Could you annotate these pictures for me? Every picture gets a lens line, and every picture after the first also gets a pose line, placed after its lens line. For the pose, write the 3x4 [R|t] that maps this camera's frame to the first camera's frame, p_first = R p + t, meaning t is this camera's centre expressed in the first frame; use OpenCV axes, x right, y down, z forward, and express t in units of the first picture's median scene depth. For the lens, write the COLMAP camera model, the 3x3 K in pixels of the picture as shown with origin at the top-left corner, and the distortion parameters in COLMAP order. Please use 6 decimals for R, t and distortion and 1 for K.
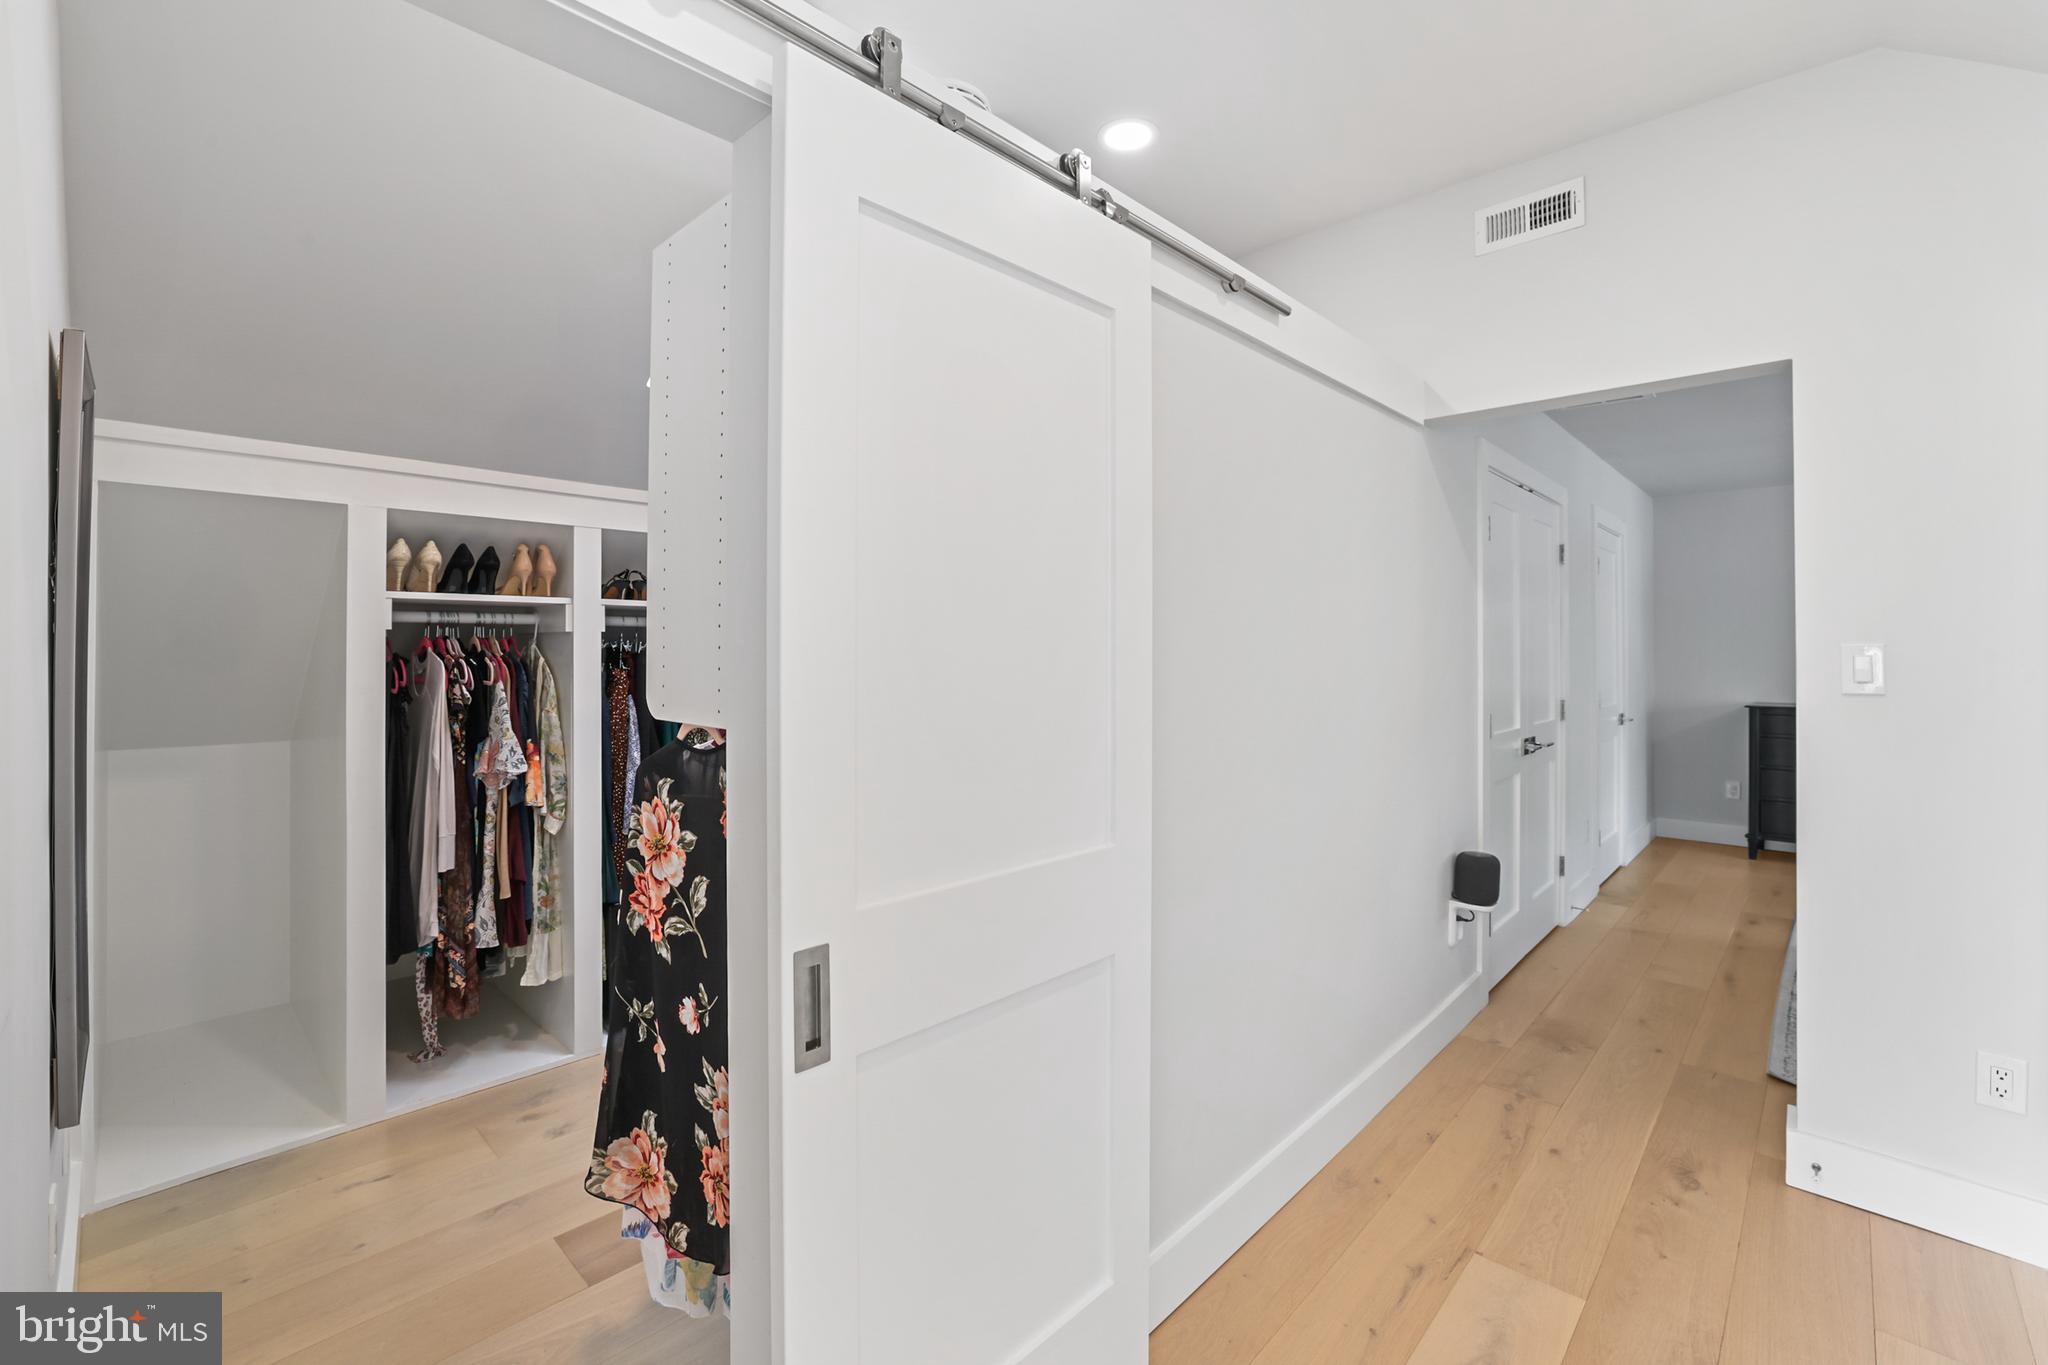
lens RADIAL K [[900.6, 0, 1027.5], [0, 900.6, 668.7], [0, 0, 1]] dist [-0.016143, 0.001311]
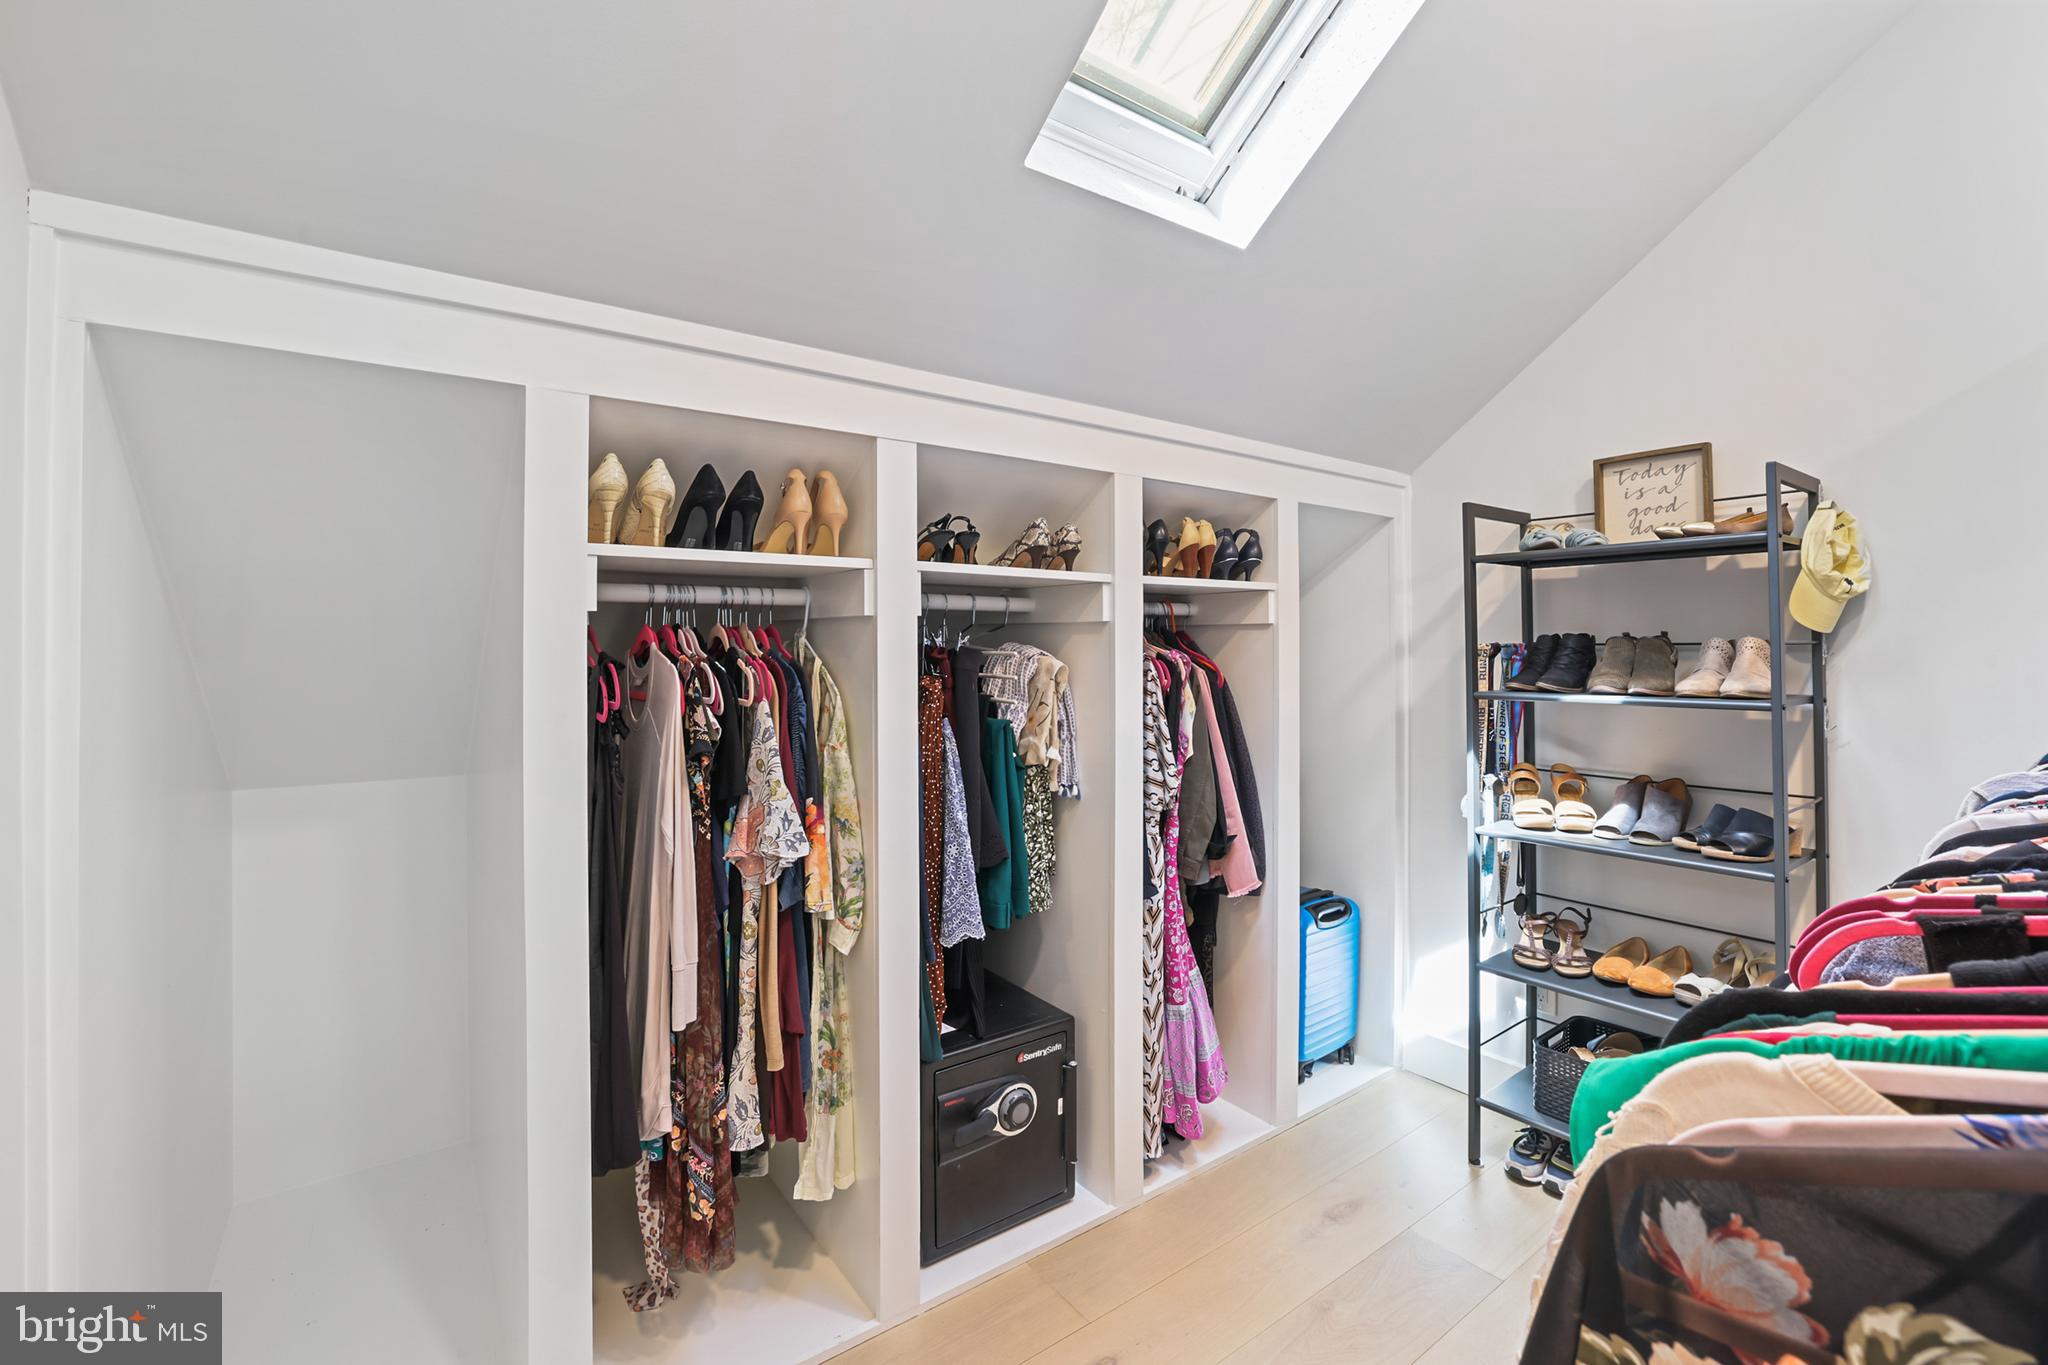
lens RADIAL K [[900.6, 0, 1025.0], [0, 900.6, 672.5], [0, 0, 1]] dist [-0.016143, 0.001311]
pose [[0.985576, 0.005322, -0.169148, -0.316196], [-0.002425, 0.999847, 0.017329, -0.014598], [0.169214, -0.016668, 0.985438, 0.440827]]
